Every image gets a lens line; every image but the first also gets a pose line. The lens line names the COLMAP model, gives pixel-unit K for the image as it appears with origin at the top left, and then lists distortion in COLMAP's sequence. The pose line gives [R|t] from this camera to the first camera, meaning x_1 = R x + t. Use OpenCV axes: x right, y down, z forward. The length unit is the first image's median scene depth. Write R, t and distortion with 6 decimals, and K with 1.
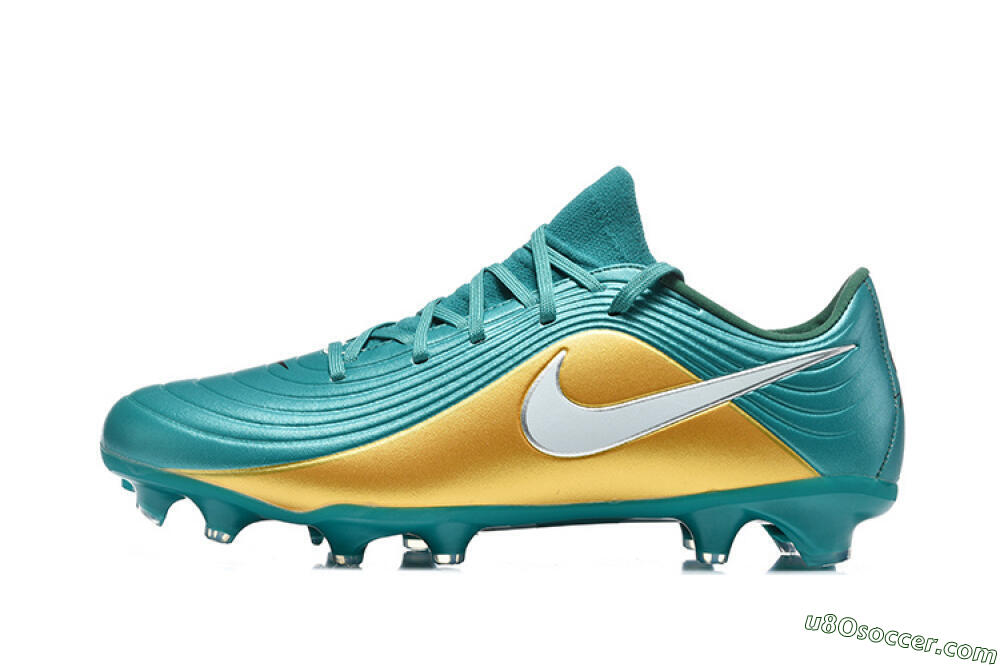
lens RADIAL K [[2583.2, 0, 497.8], [0, 2583.2, 336.0], [0, 0, 1]] dist [0.248634, 0.000000]
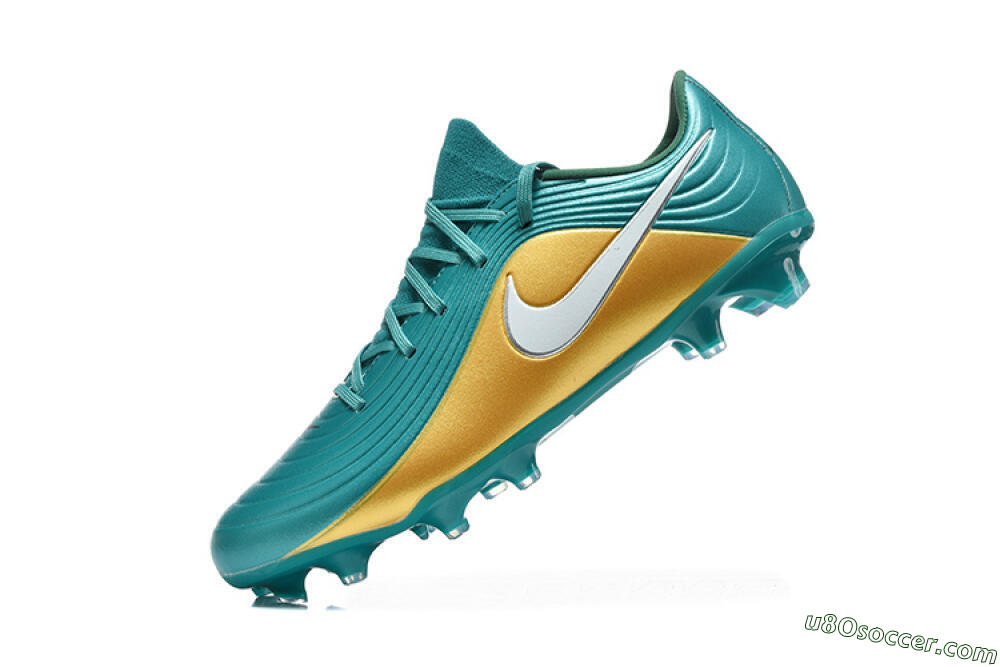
lens RADIAL K [[2583.2, 0, 501.1], [0, 2583.2, 330.5], [0, 0, 1]] dist [0.248634, 0.000000]
pose [[0.820074, -0.571520, 0.029025, -0.023800], [0.571011, 0.820581, 0.024353, -0.004350], [-0.037736, -0.003397, 0.999282, -0.154784]]
